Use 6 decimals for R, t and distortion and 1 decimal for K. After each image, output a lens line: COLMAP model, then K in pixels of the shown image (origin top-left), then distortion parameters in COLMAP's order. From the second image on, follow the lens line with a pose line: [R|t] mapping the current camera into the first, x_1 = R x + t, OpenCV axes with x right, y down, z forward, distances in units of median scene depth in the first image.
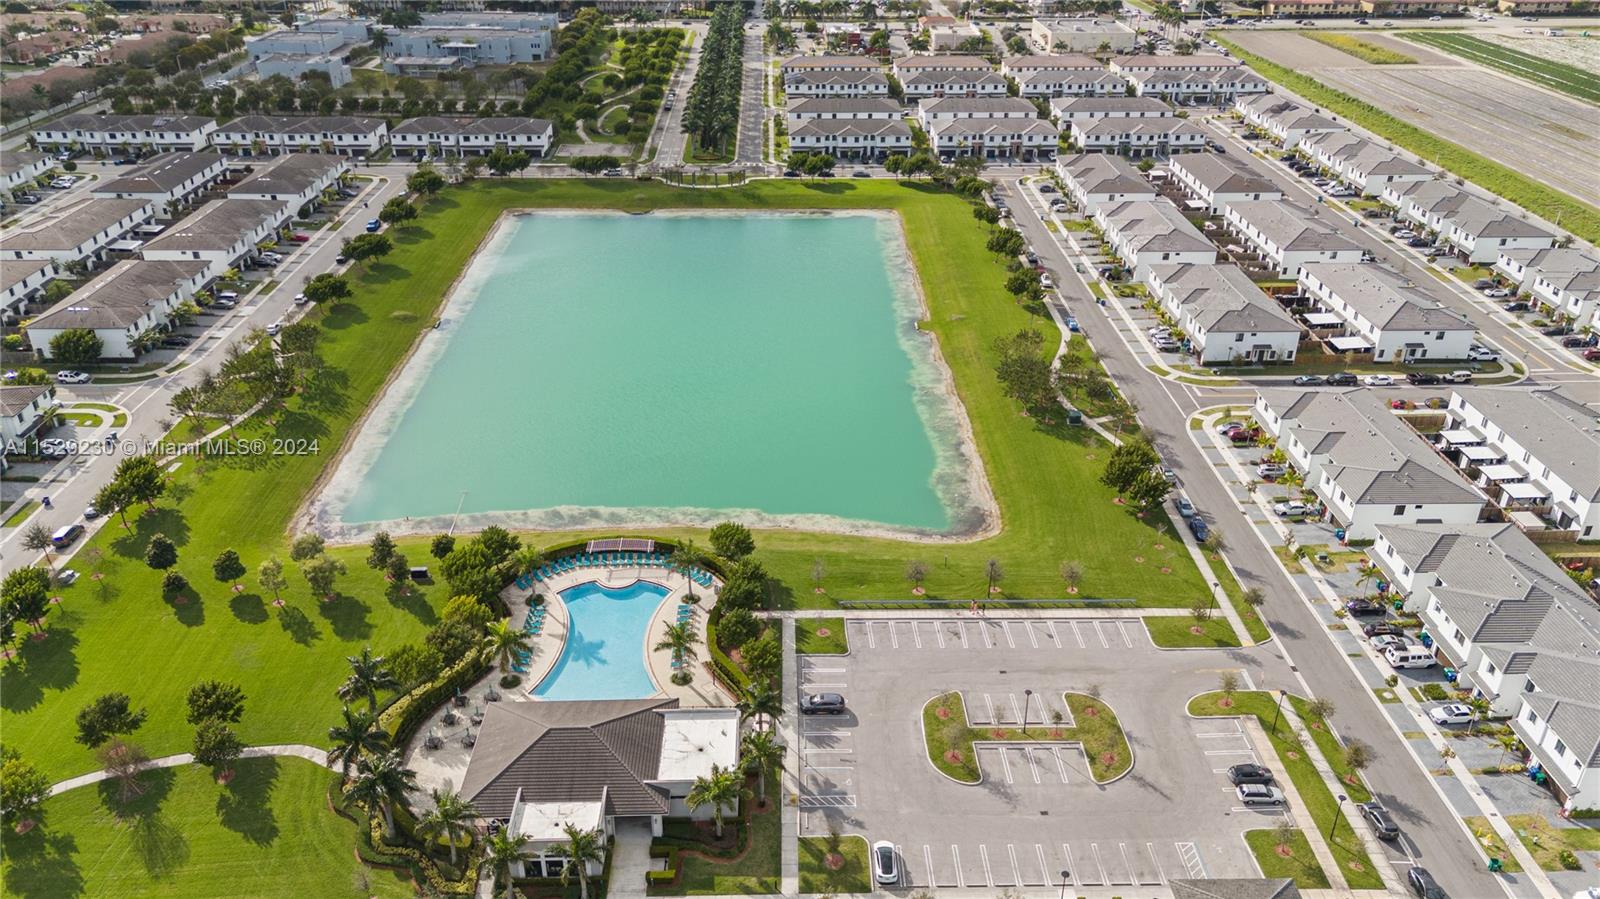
lens RADIAL K [[1181.6, 0, 800.0], [0, 1181.6, 449.5], [0, 0, 1]] dist [0.043648, -0.000781]
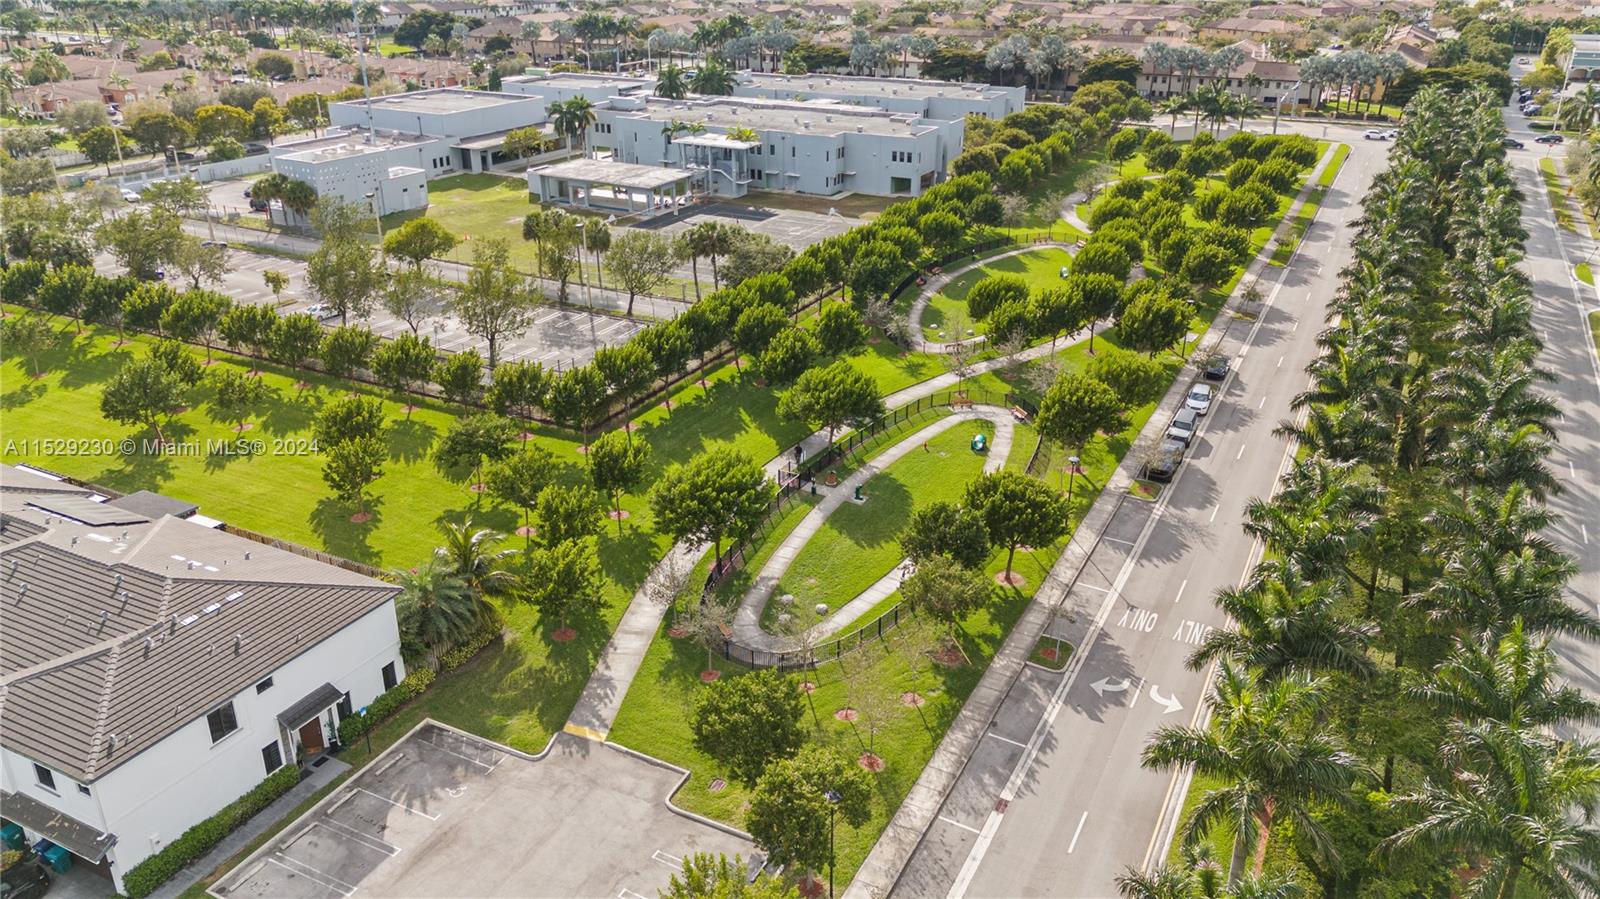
lens RADIAL K [[1181.6, 0, 800.0], [0, 1181.6, 449.5], [0, 0, 1]] dist [0.043648, -0.000781]
pose [[0.878225, 0.190230, -0.438787, -0.060944], [-0.221794, 0.974861, -0.021279, -0.227967], [0.423708, 0.116008, 0.898339, 0.641180]]
